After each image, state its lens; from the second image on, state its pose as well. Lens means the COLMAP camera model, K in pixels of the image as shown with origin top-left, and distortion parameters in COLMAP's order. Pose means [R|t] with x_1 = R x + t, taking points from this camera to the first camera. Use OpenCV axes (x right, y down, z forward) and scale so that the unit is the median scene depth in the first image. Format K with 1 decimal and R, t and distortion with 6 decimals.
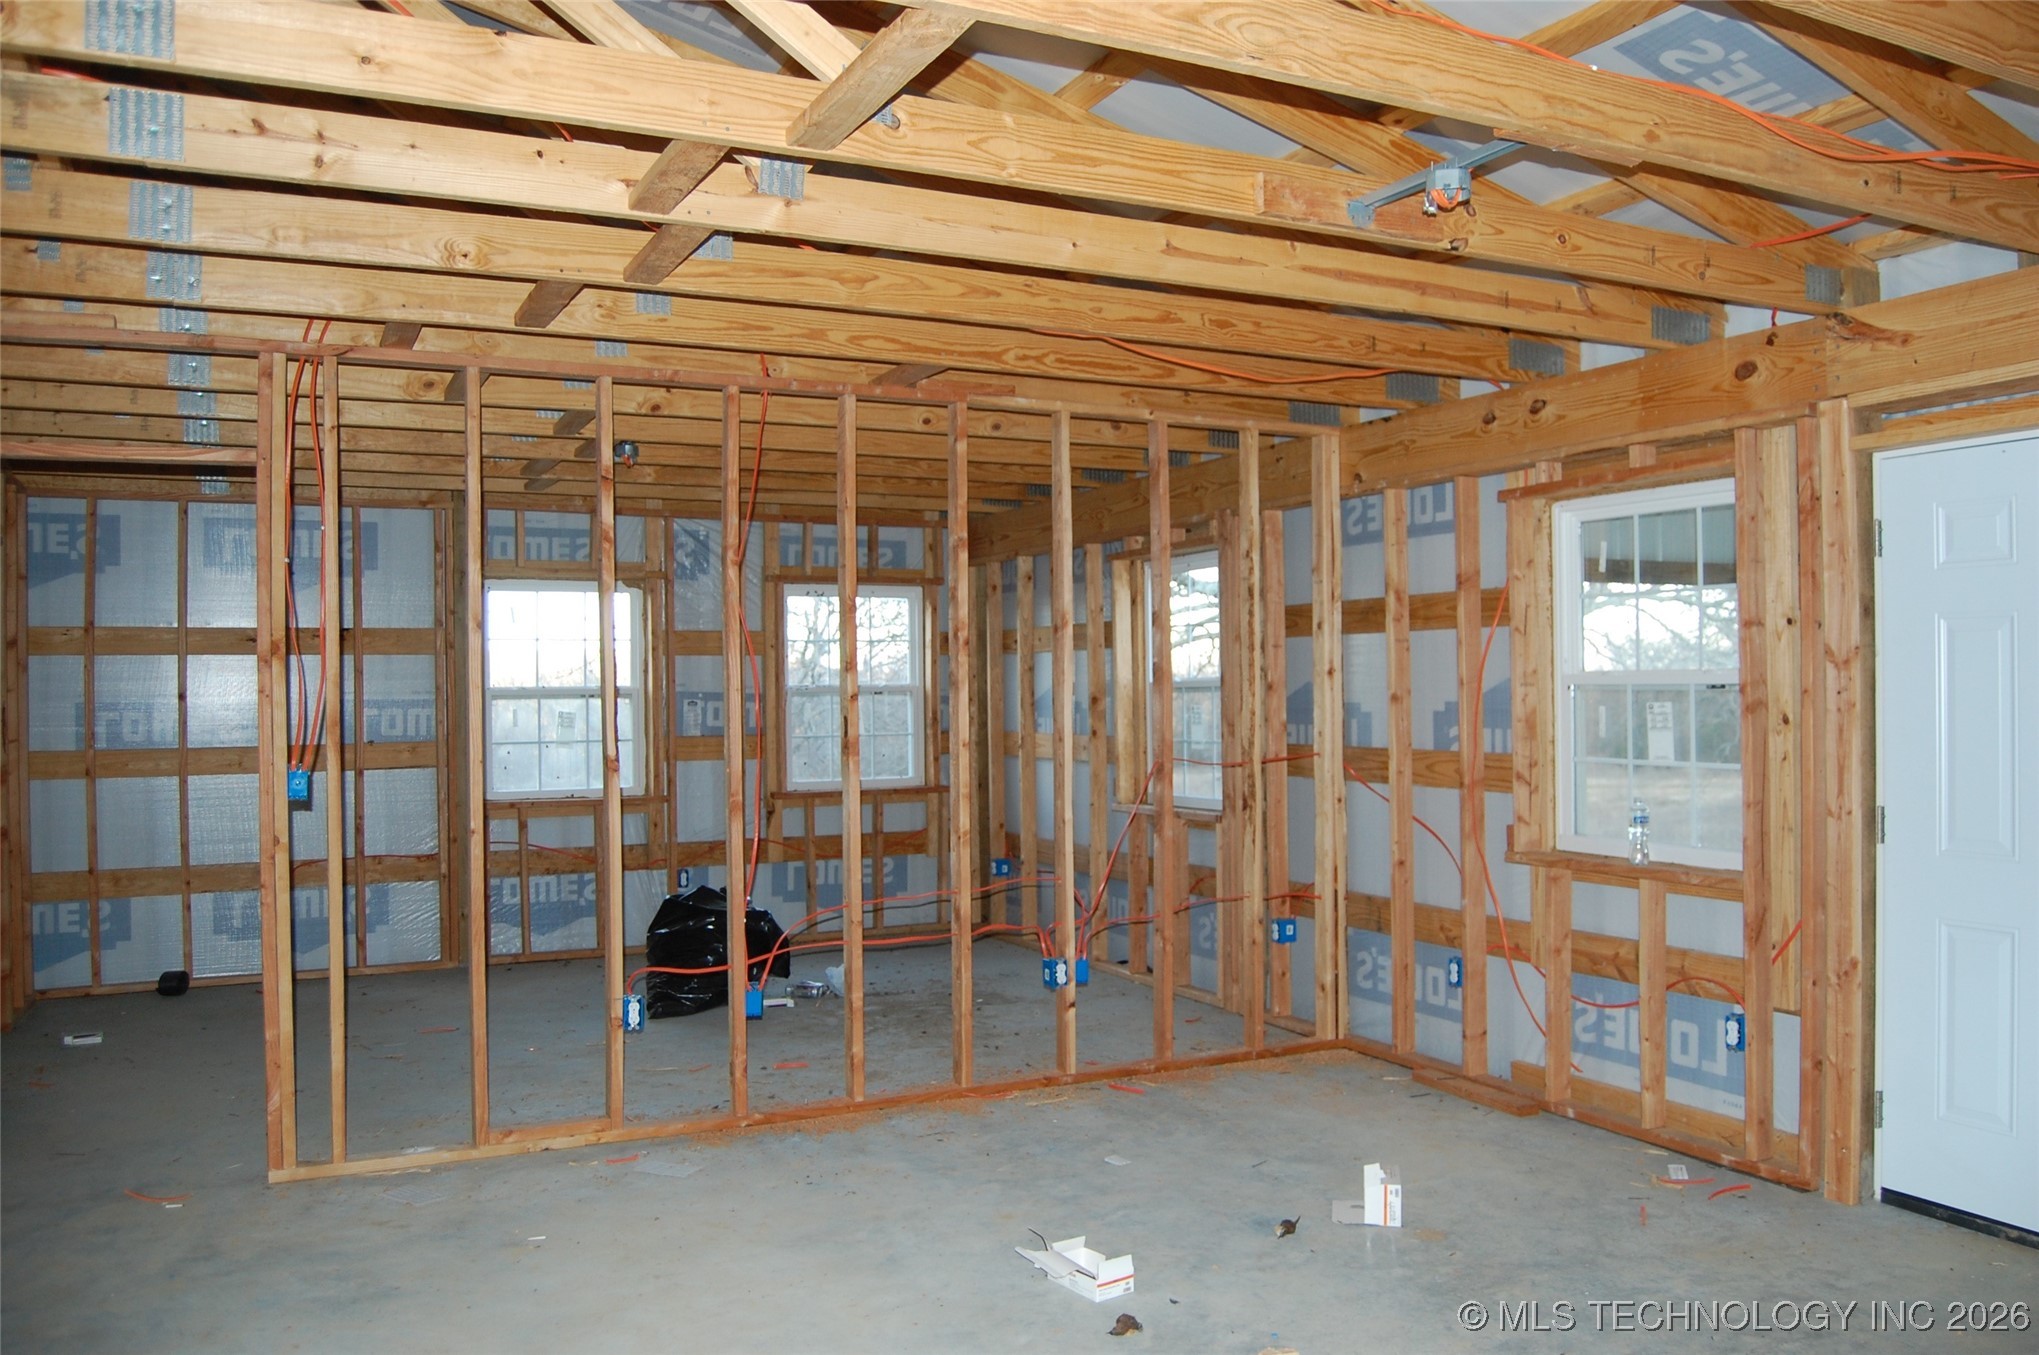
lens RADIAL K [[1641.2, 0, 1028.6], [0, 1641.2, 680.5], [0, 0, 1]] dist [-0.088711, 0.032612]
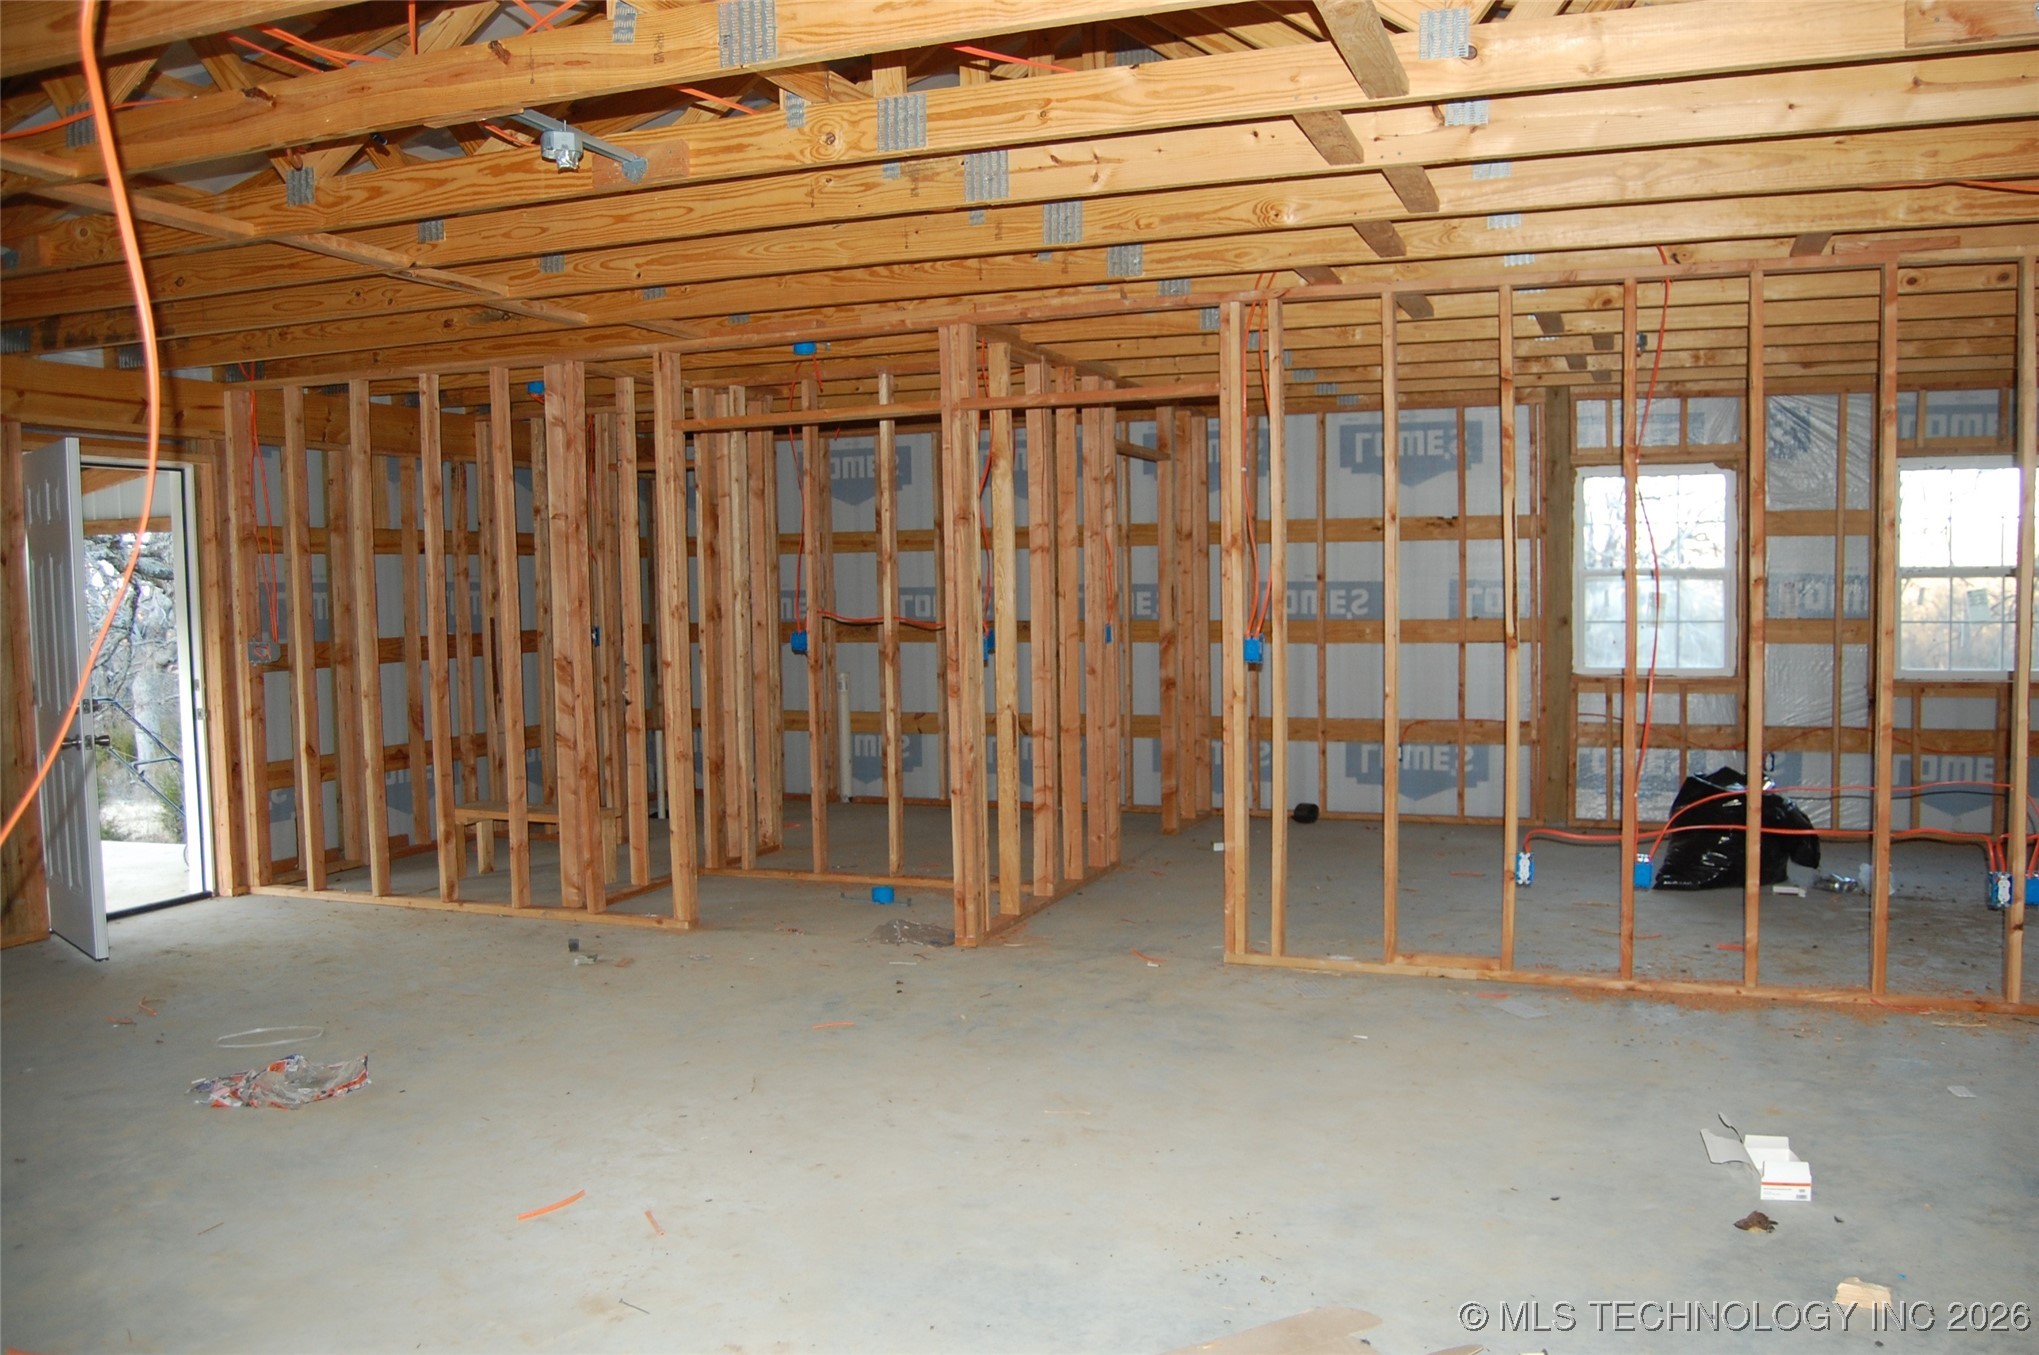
lens RADIAL K [[1641.2, 0, 1028.6], [0, 1641.2, 680.5], [0, 0, 1]] dist [-0.088711, 0.032612]
pose [[0.664751, 0.047642, -0.745544, 0.331946], [0.009184, 0.997368, 0.071923, -0.004050], [0.747008, -0.054658, 0.662564, 0.027873]]
